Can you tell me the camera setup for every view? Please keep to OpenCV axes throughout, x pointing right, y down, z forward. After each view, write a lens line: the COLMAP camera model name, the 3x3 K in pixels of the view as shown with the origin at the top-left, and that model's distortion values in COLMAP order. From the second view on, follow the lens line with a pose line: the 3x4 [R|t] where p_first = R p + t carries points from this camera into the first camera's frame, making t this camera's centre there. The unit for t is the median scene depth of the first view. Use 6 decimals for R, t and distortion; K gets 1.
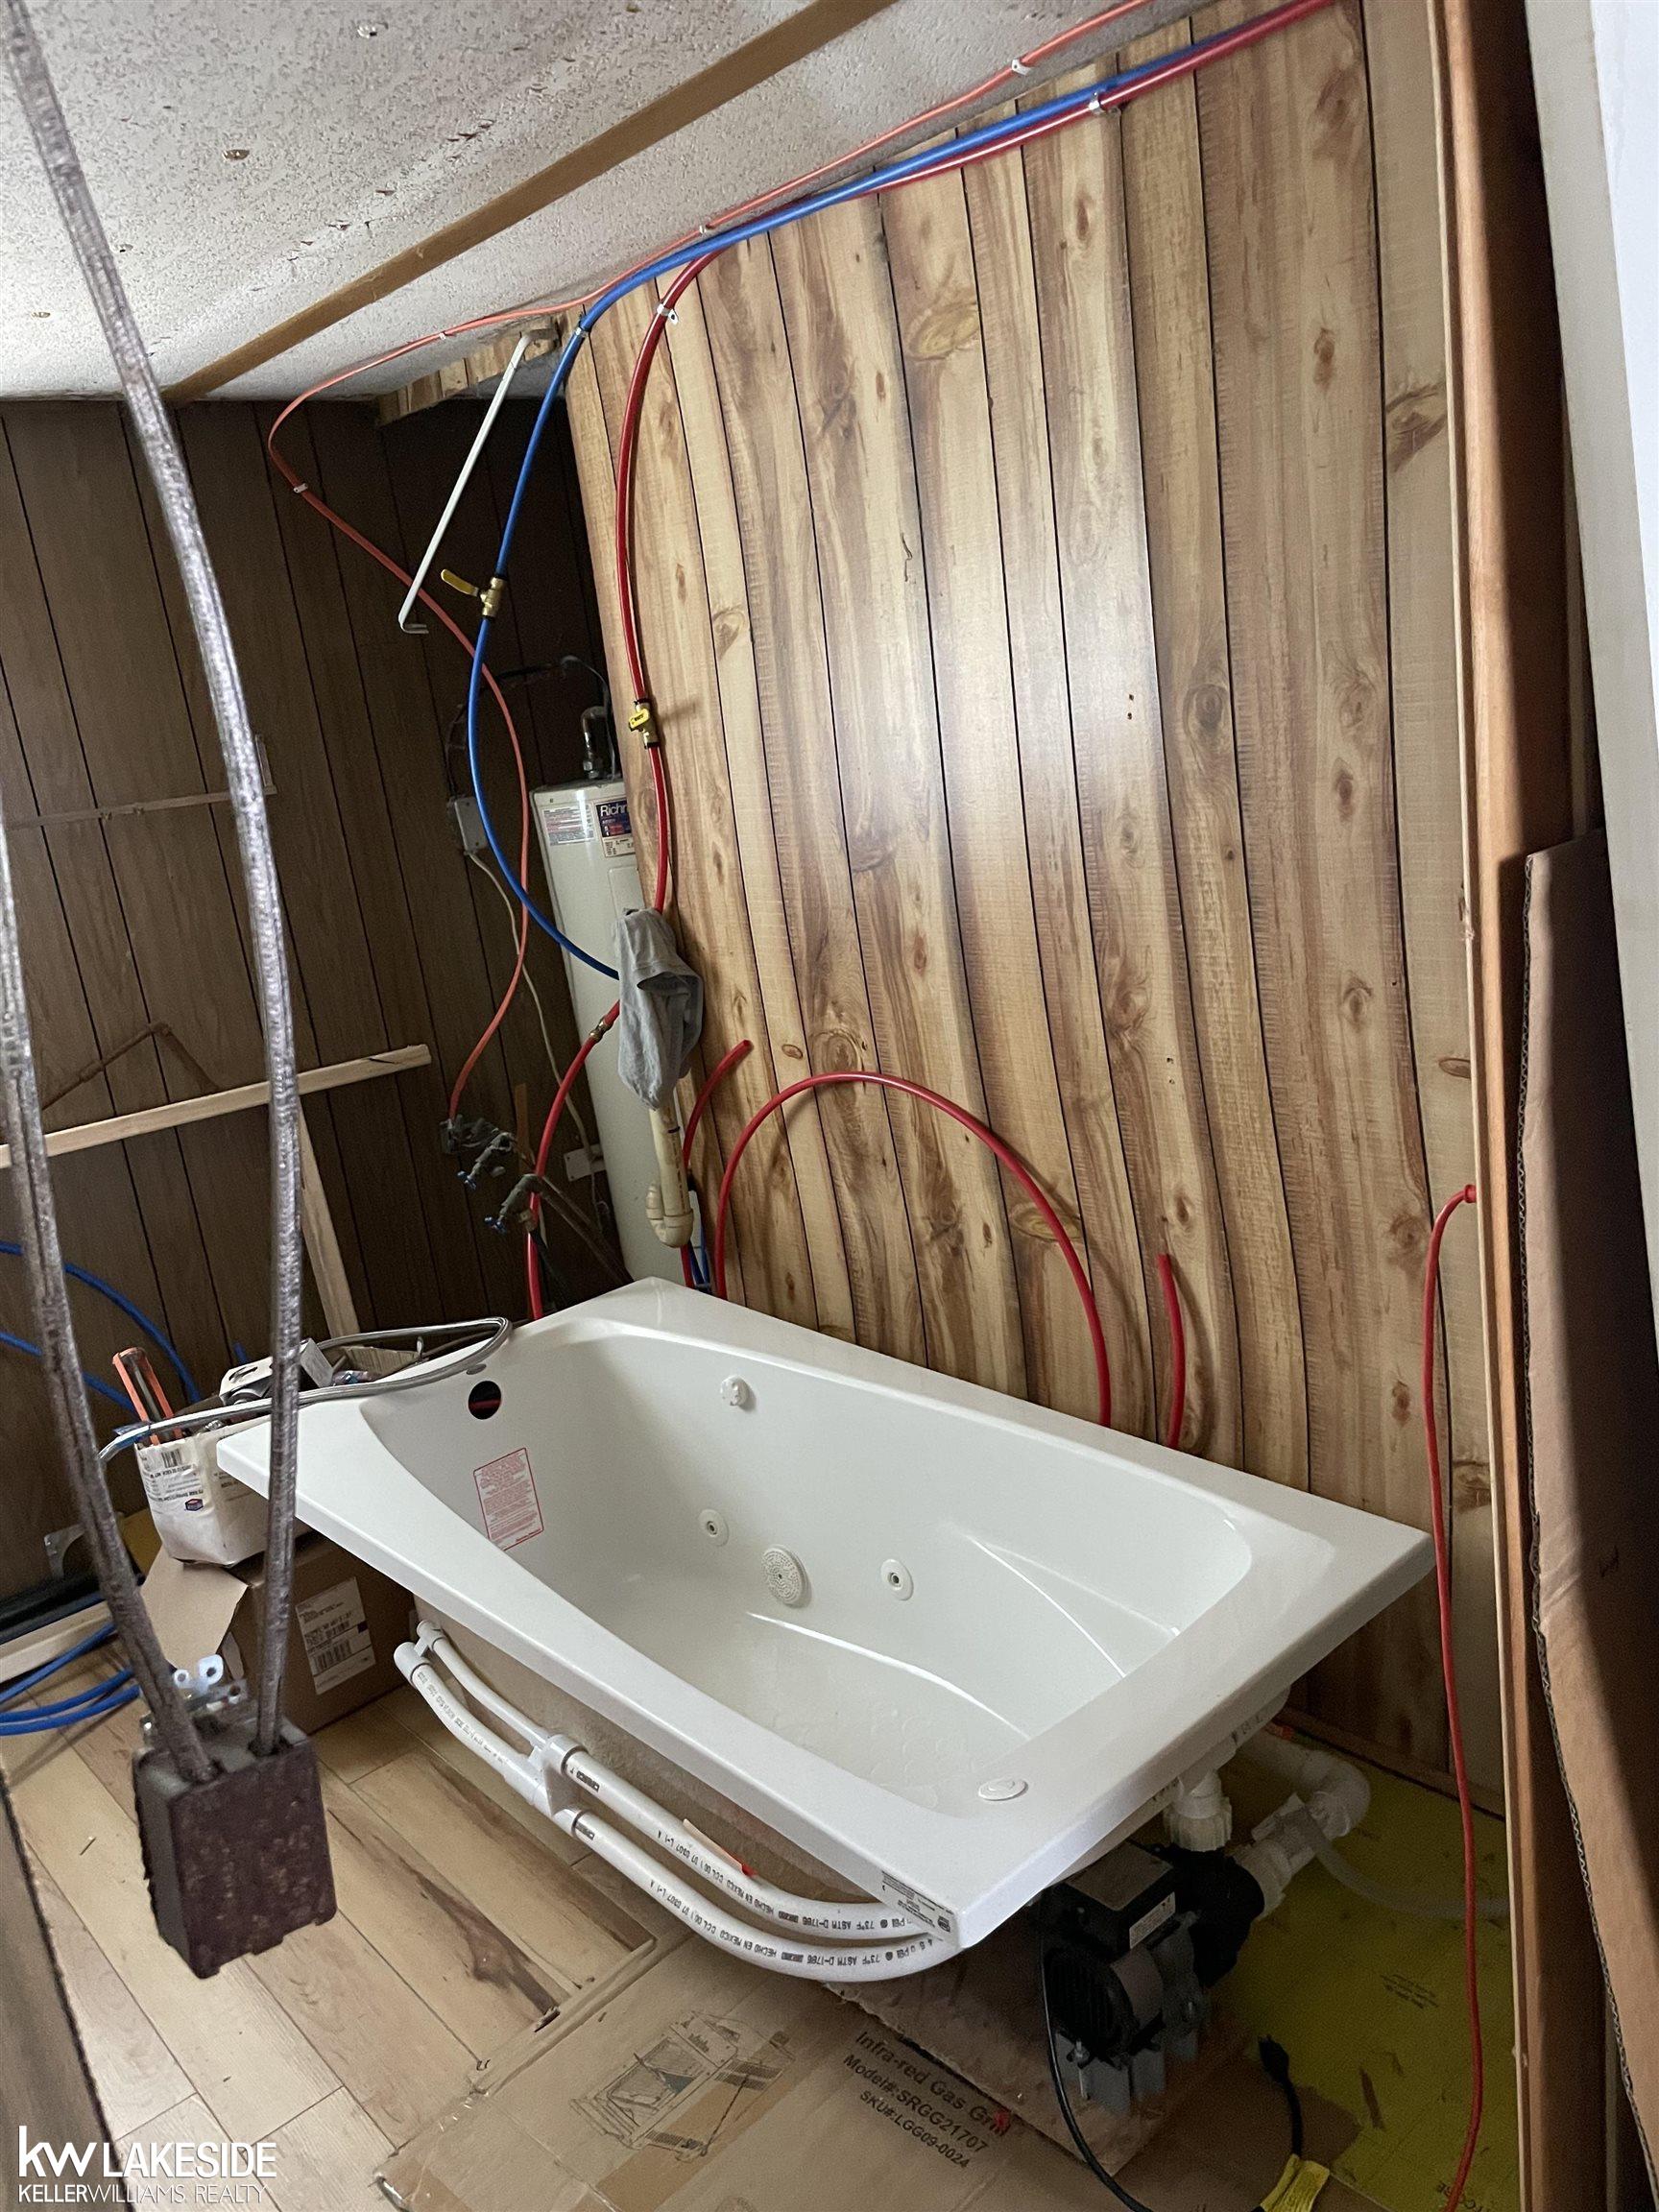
lens RADIAL K [[1692.5, 0, 829.5], [0, 1692.5, 1106.0], [0, 0, 1]] dist [0.085272, -0.125583]
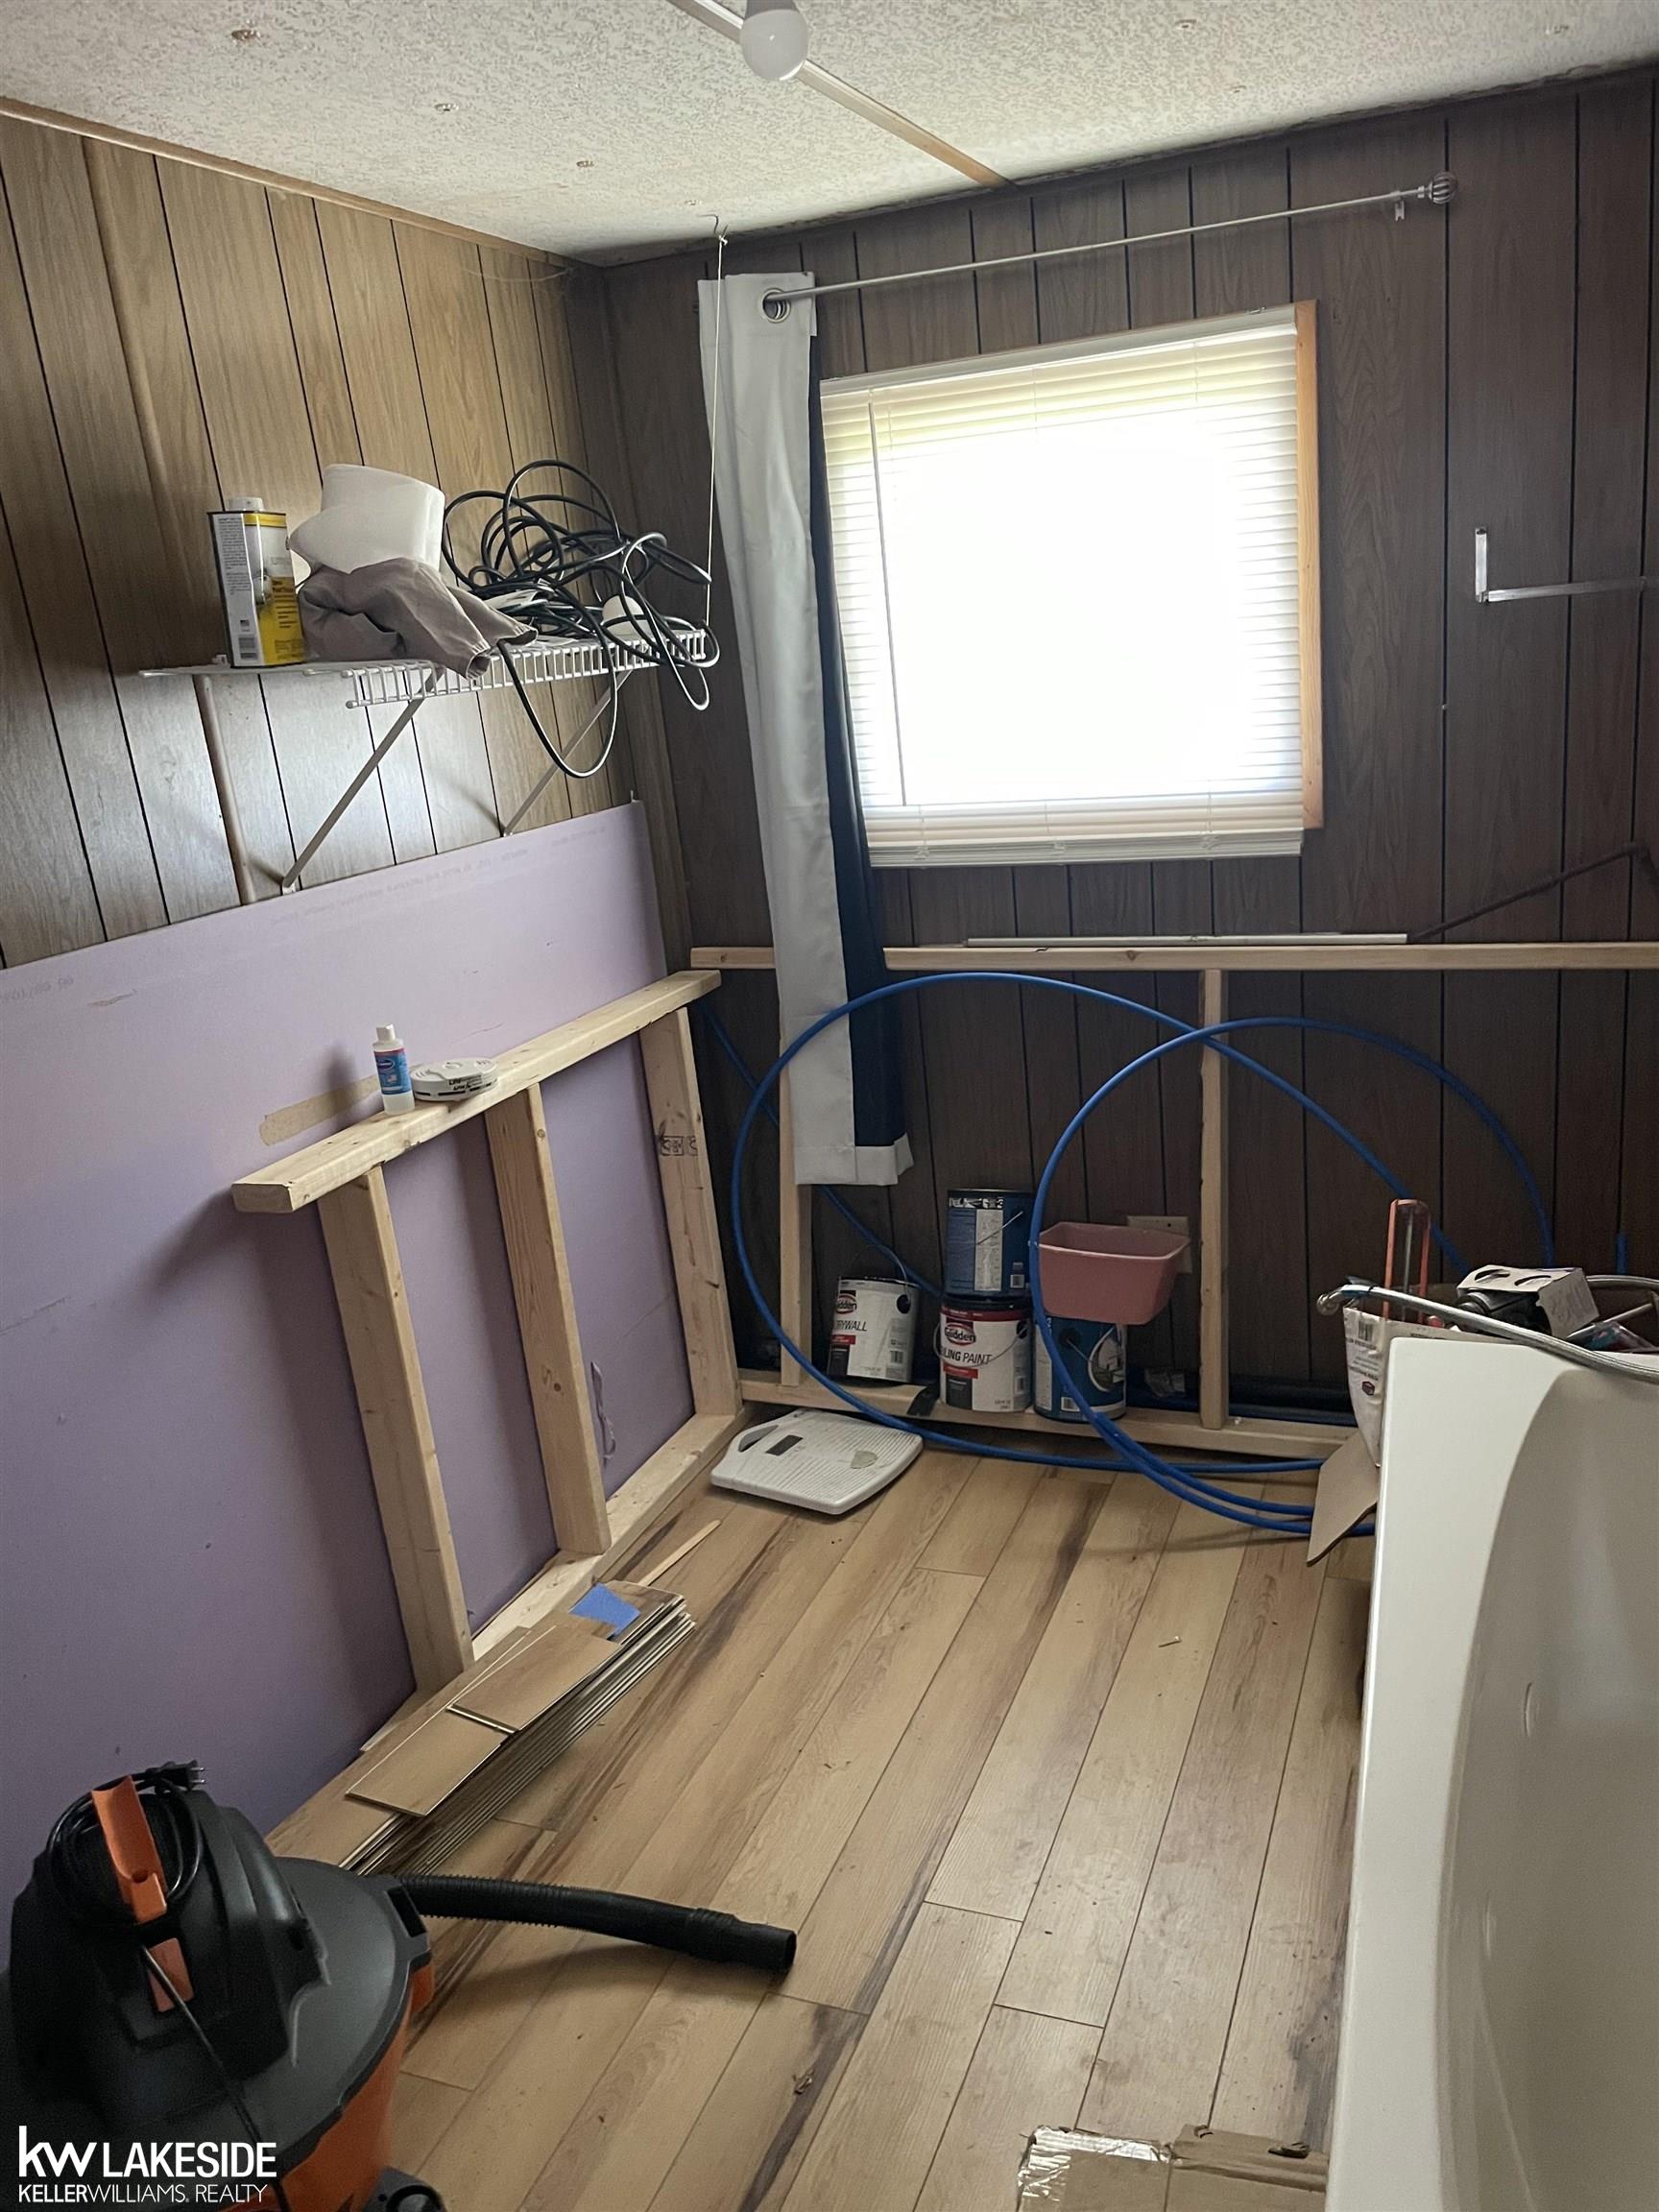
lens RADIAL K [[1692.5, 0, 829.5], [0, 1692.5, 1106.0], [0, 0, 1]] dist [0.085272, -0.125583]
pose [[0.456649, 0.323406, -0.828783, 0.193137], [-0.178014, 0.945962, 0.271048, -0.099676], [0.871655, 0.023761, 0.489543, 0.287404]]
